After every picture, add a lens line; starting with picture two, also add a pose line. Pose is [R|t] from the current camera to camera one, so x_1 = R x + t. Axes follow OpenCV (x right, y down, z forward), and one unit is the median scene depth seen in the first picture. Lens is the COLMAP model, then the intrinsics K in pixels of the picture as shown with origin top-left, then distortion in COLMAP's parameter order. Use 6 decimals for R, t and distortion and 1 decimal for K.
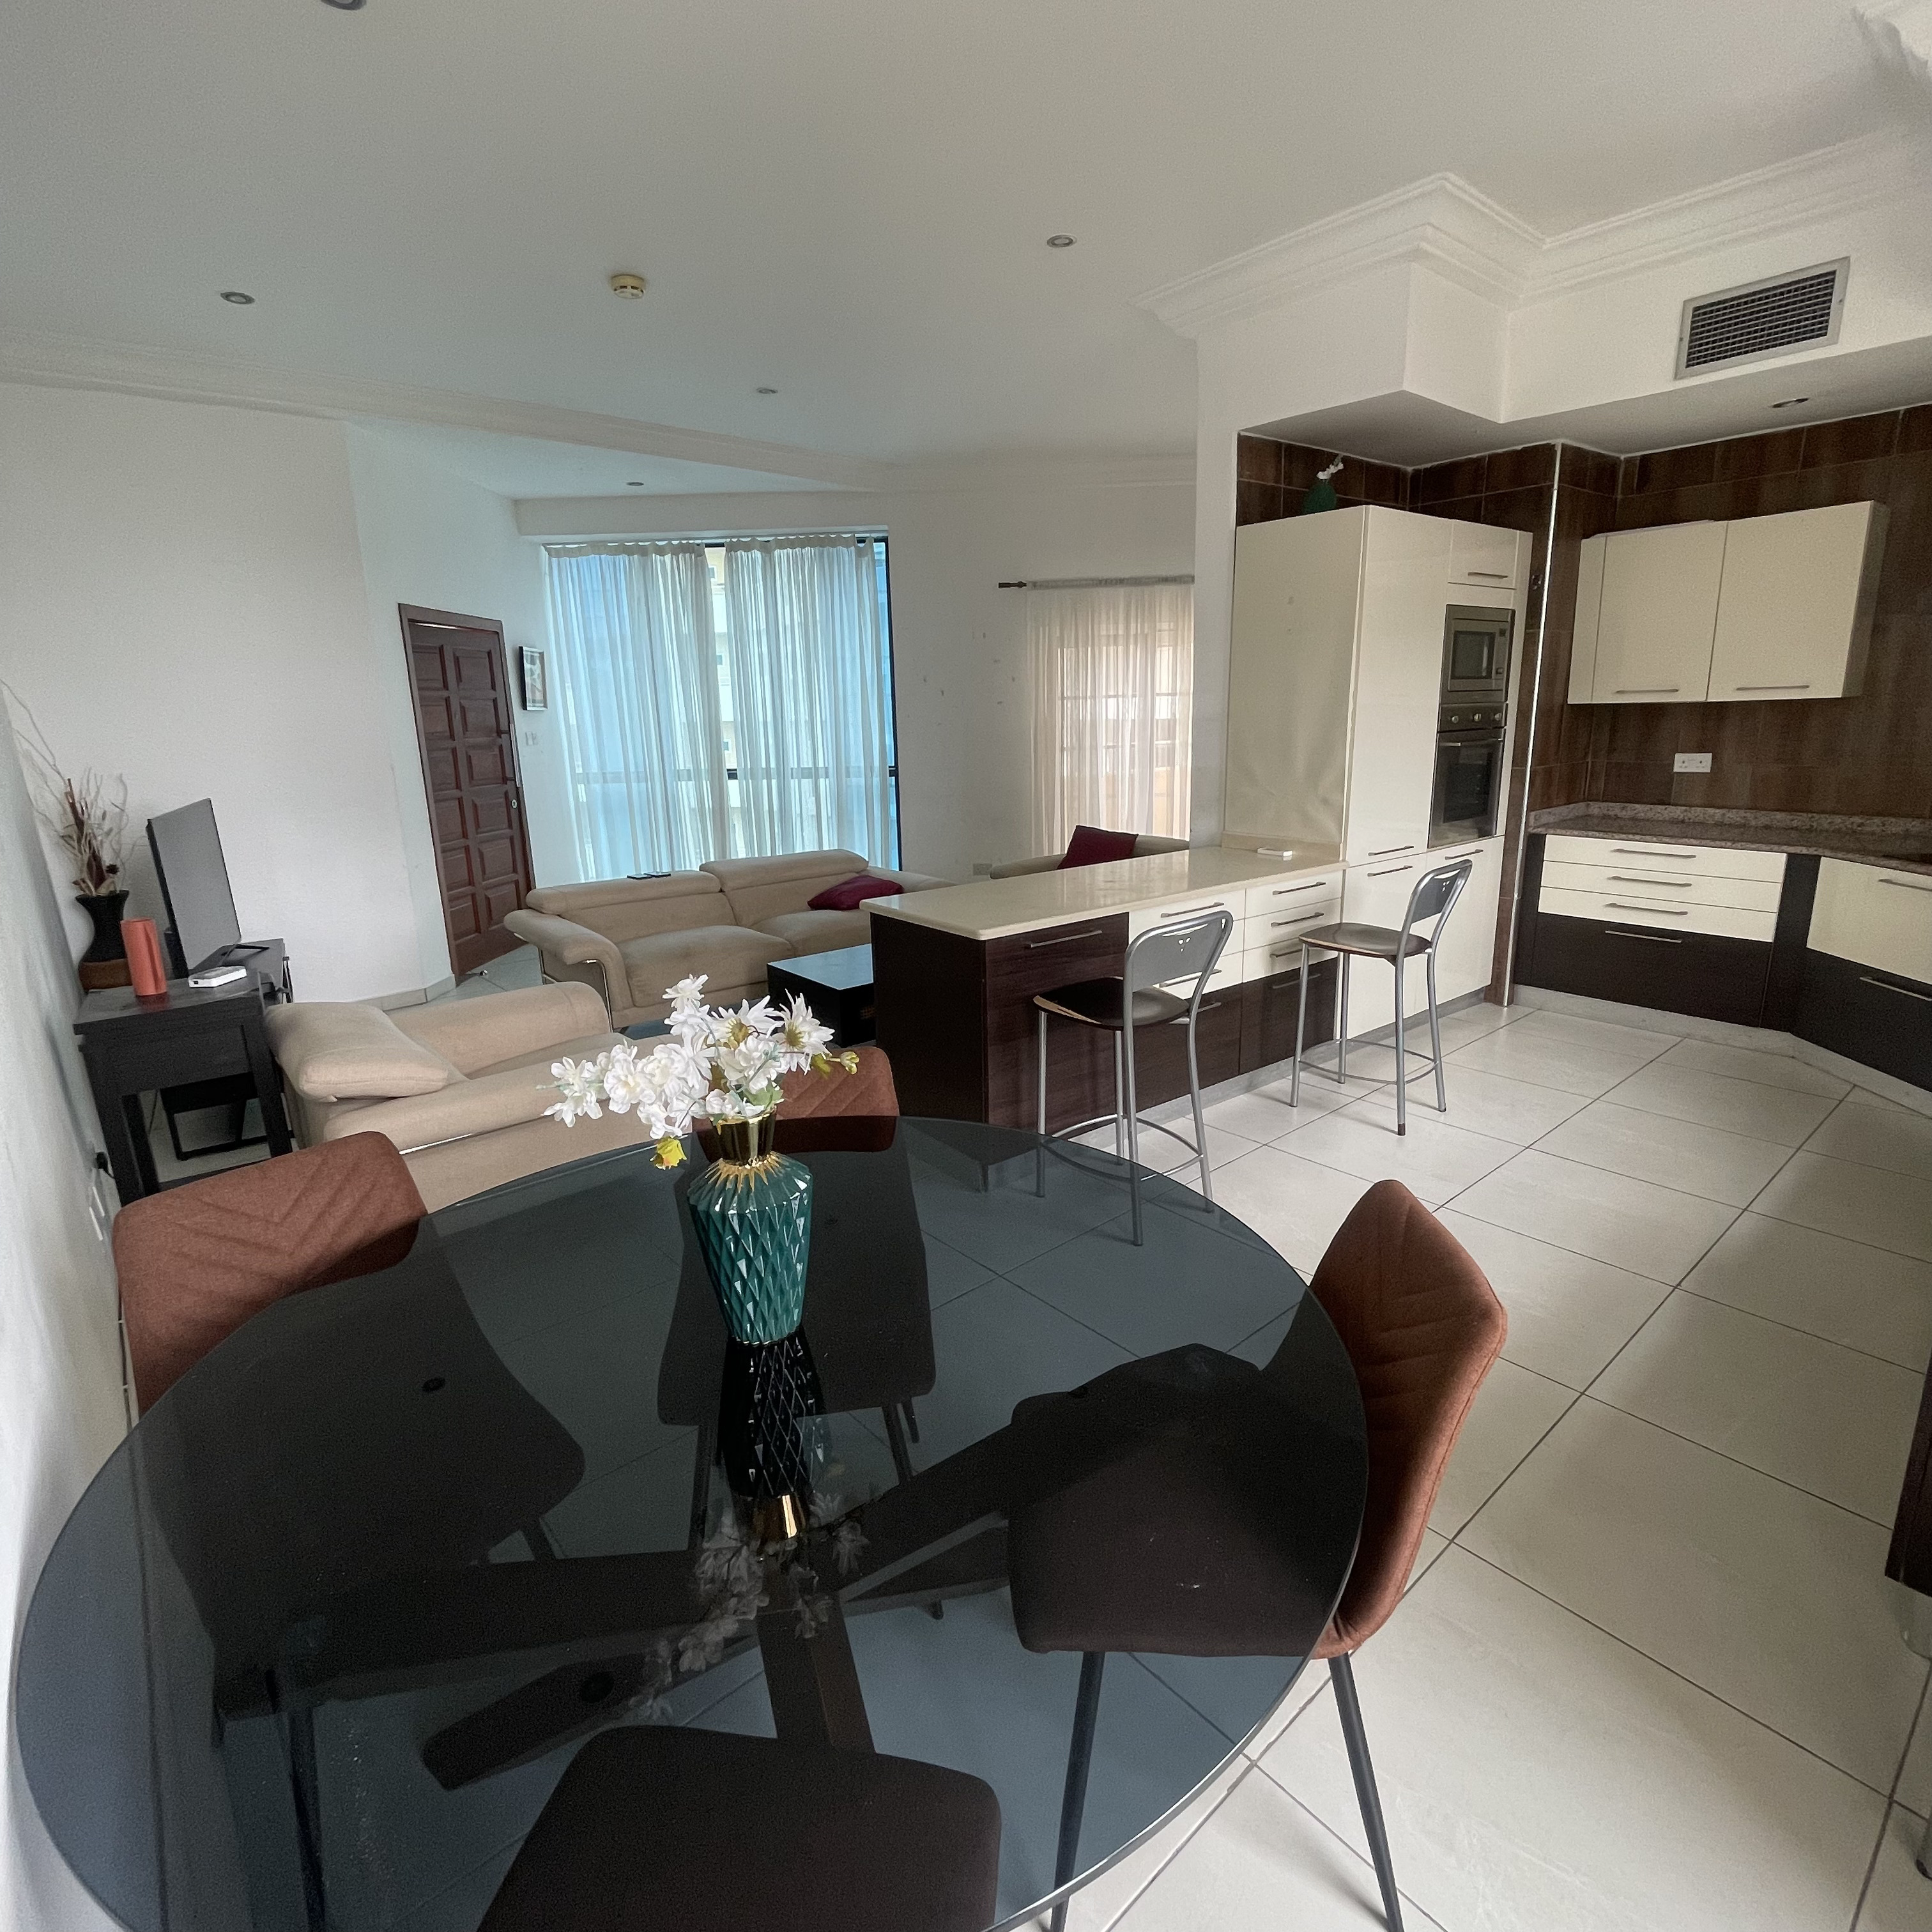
lens RADIAL K [[1042.3, 0, 962.4], [0, 1042.3, 954.3], [0, 0, 1]] dist [-0.002346, 0.000787]
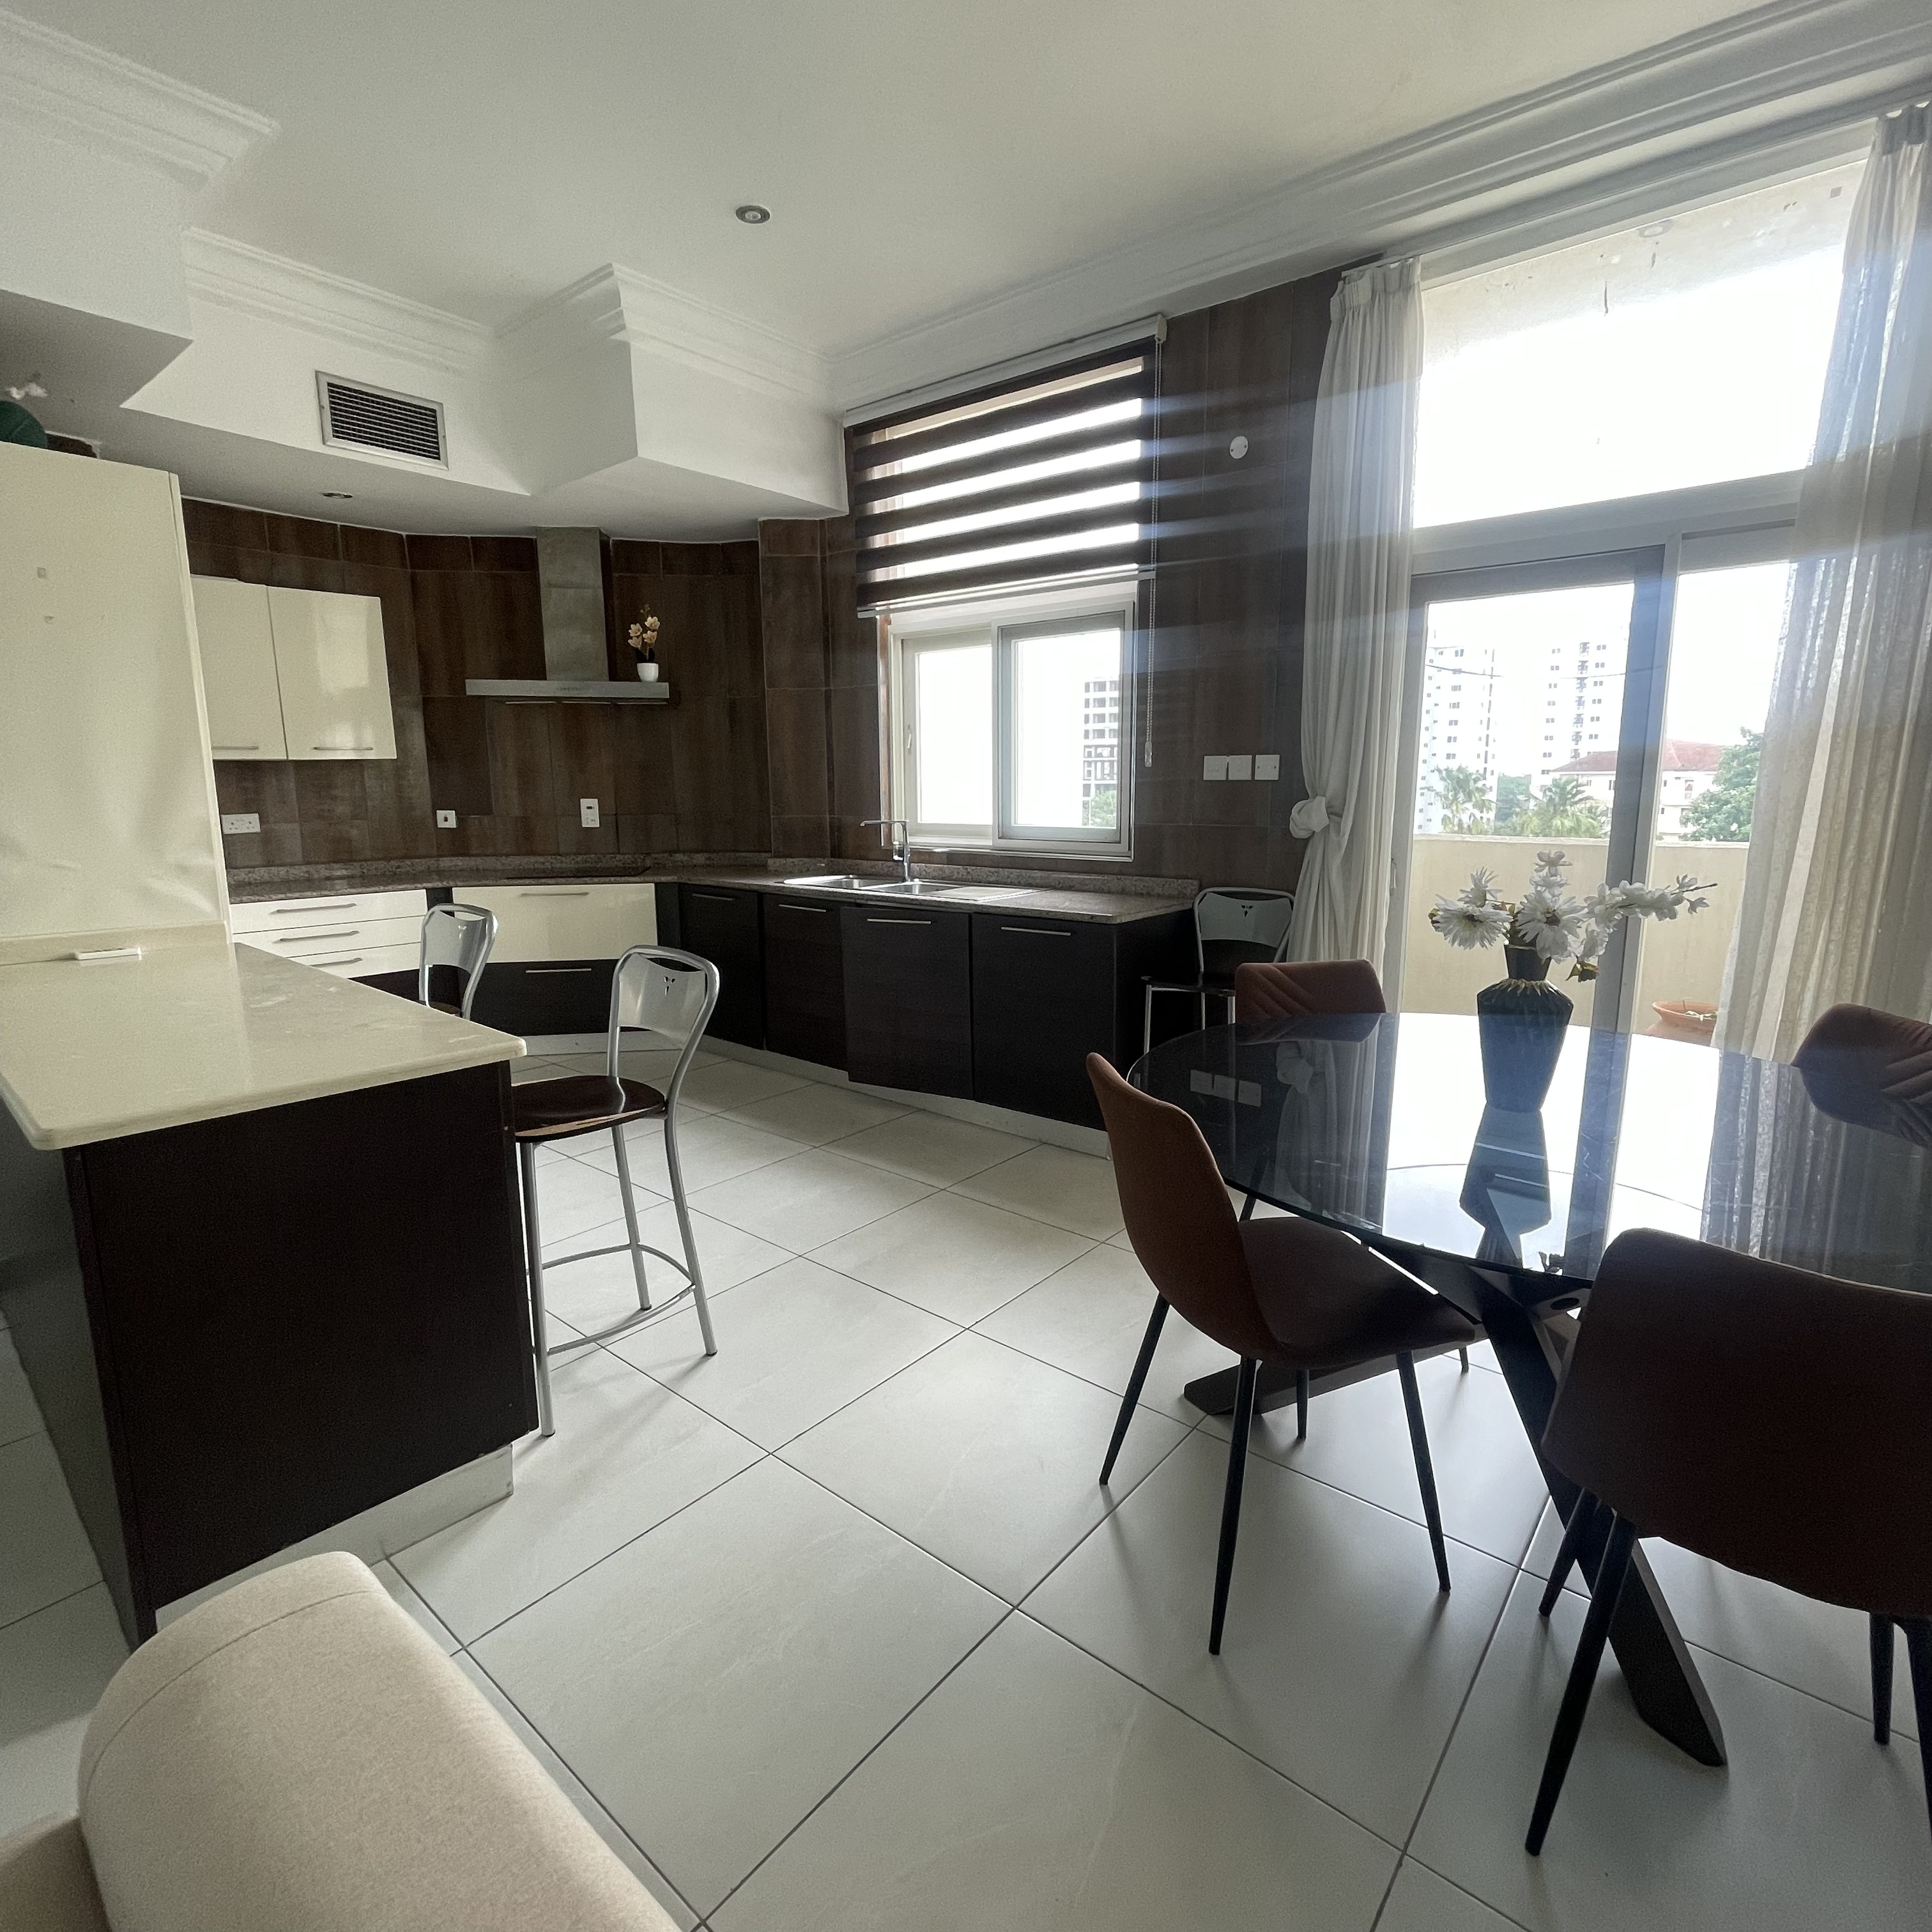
lens RADIAL K [[1042.3, 0, 962.4], [0, 1042.3, 954.3], [0, 0, 1]] dist [-0.002346, 0.000787]
pose [[-0.162990, -0.136468, 0.977144, -0.456885], [0.242522, 0.954460, 0.173753, -0.086217], [-0.956356, 0.265299, -0.122471, 0.602545]]
